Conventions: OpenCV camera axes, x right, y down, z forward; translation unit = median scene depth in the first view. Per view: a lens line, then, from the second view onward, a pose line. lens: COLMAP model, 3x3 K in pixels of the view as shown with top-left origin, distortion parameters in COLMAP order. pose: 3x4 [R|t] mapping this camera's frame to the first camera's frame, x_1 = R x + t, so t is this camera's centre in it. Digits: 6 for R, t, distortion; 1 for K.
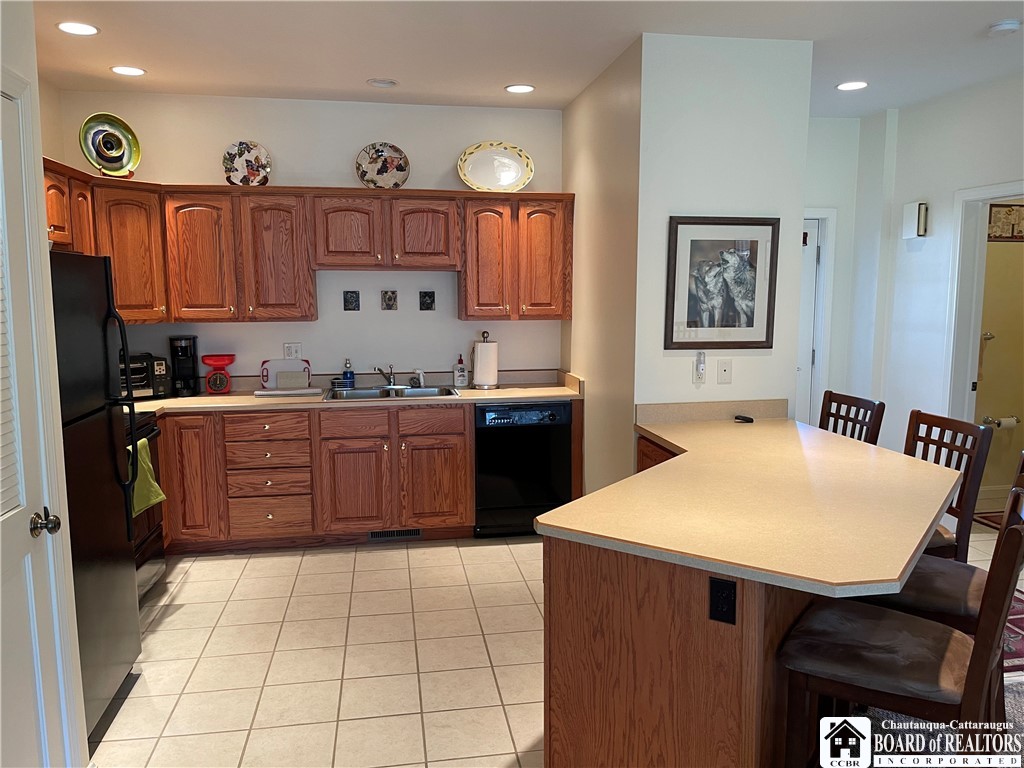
lens RADIAL K [[773.6, 0, 514.7], [0, 773.6, 387.0], [0, 0, 1]] dist [0.057842, -0.065888]
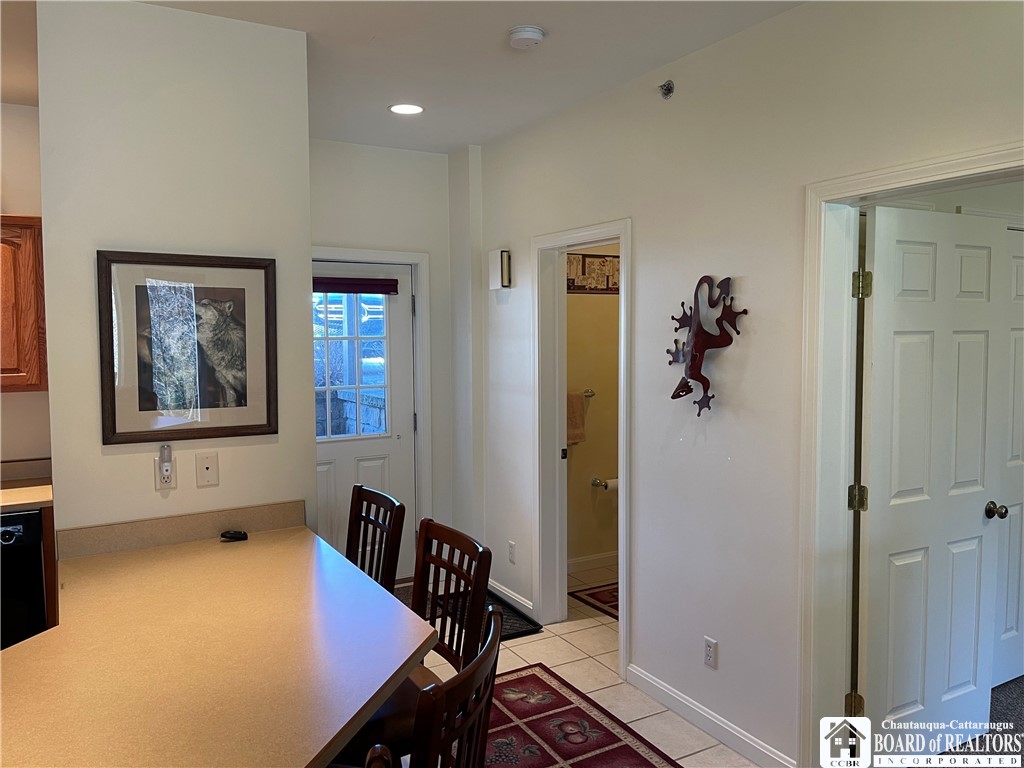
lens RADIAL K [[773.6, 0, 518.9], [0, 773.6, 376.7], [0, 0, 1]] dist [0.057842, -0.065888]
pose [[0.938157, -0.023285, 0.345427, 0.257686], [0.046002, 0.997273, -0.057712, -0.044351], [-0.343142, 0.070033, 0.936669, 0.199607]]
